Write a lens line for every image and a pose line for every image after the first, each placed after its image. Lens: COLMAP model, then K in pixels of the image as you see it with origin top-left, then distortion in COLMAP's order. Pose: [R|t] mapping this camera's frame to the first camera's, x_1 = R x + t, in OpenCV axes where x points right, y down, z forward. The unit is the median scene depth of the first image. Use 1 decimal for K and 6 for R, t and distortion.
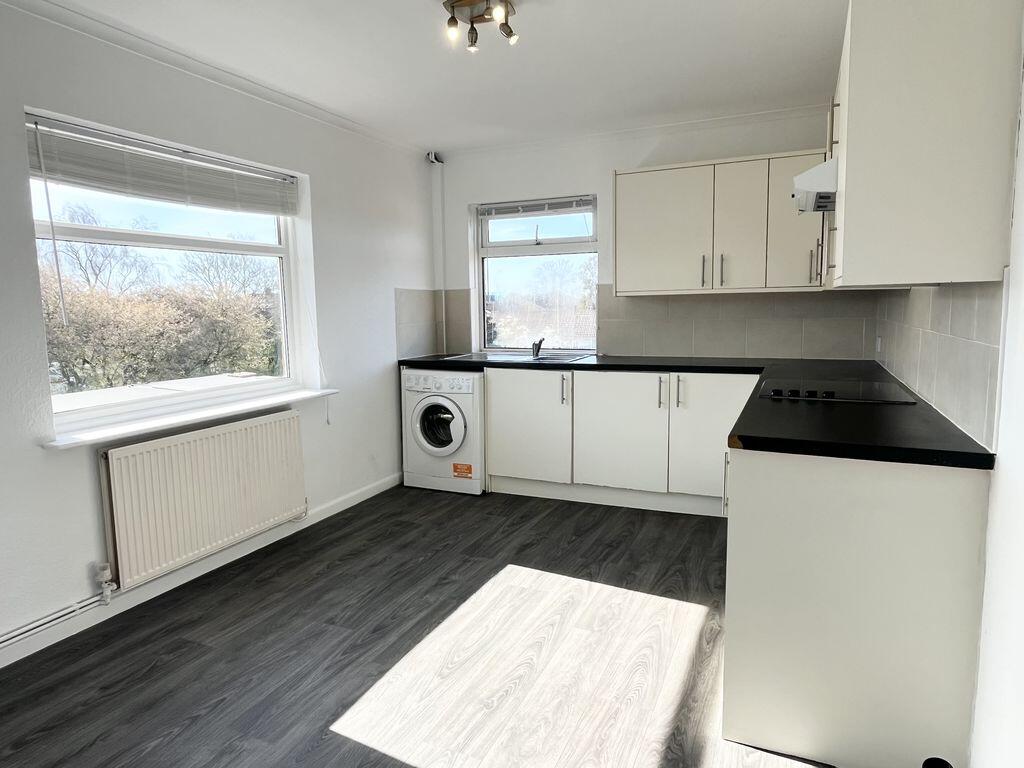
lens RADIAL K [[639.7, 0, 507.3], [0, 639.7, 379.4], [0, 0, 1]] dist [-0.001432, -0.003416]
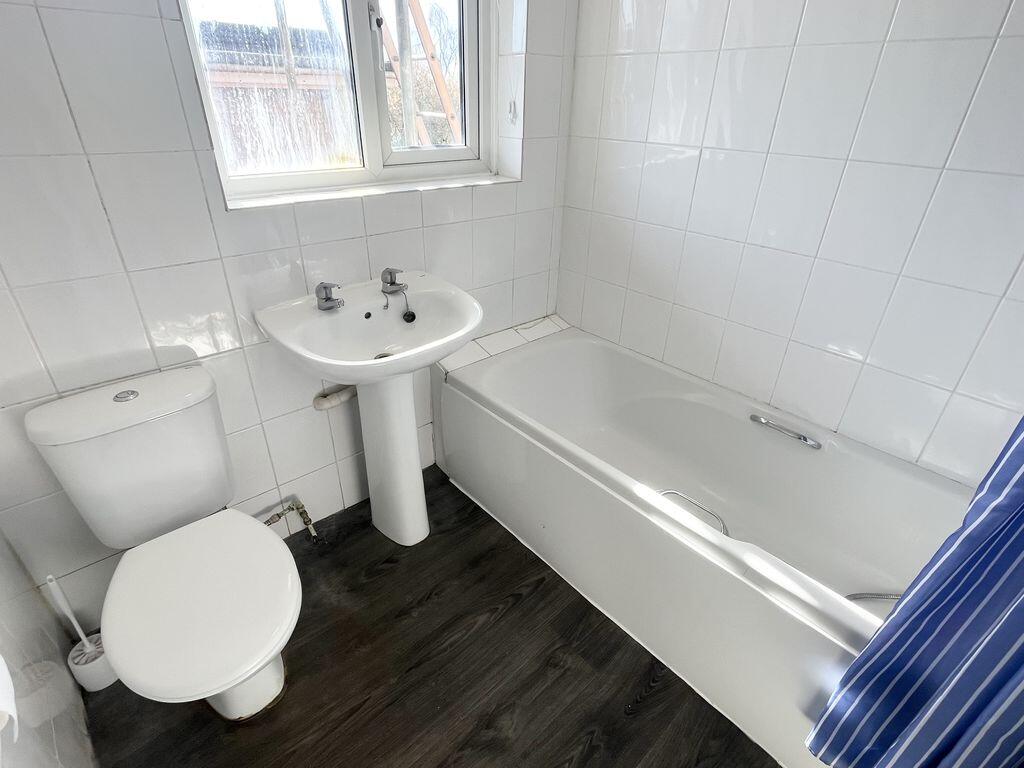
lens RADIAL K [[505.4, 0, 512.0], [0, 505.4, 384.0], [0, 0, 1]] dist [0.001042, 0.000075]
pose [[0.913017, 0.233766, -0.334295, -0.004765], [-0.086884, 0.912146, 0.400550, -0.084601], [0.398561, -0.336664, 0.853116, 0.574769]]
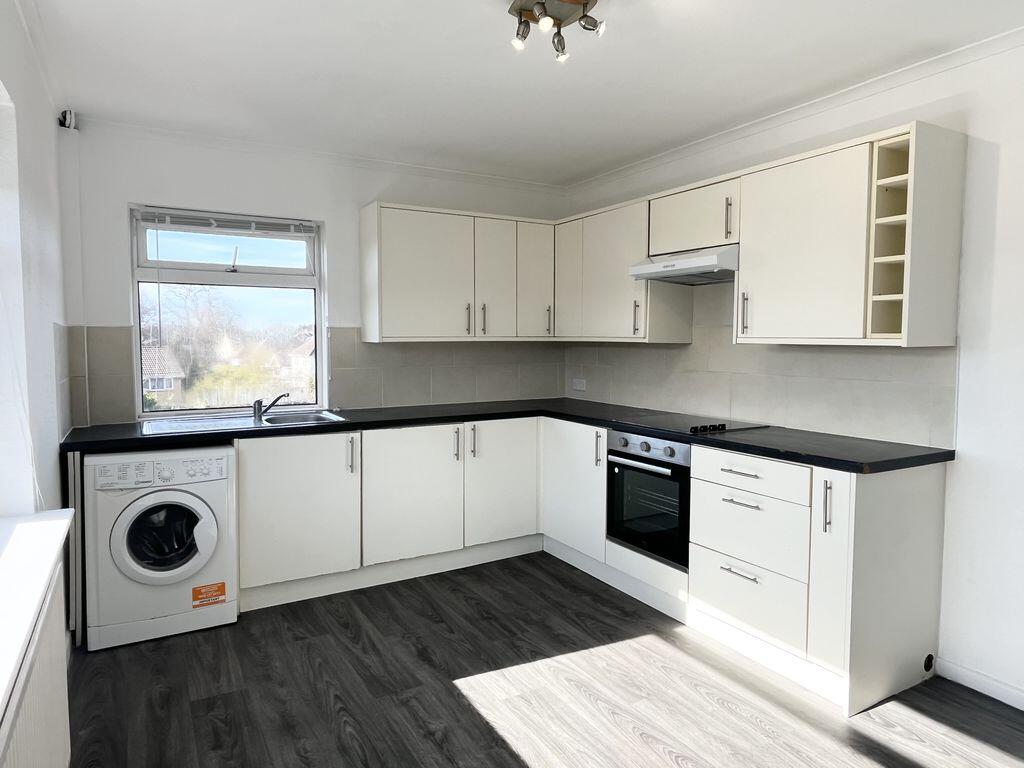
lens RADIAL K [[639.7, 0, 507.3], [0, 639.7, 379.4], [0, 0, 1]] dist [-0.001432, -0.003416]
pose [[0.582486, -0.034867, 0.812093, -0.476843], [0.083893, 0.996323, -0.017396, -0.051636], [-0.808500, 0.078262, 0.583269, 0.368135]]
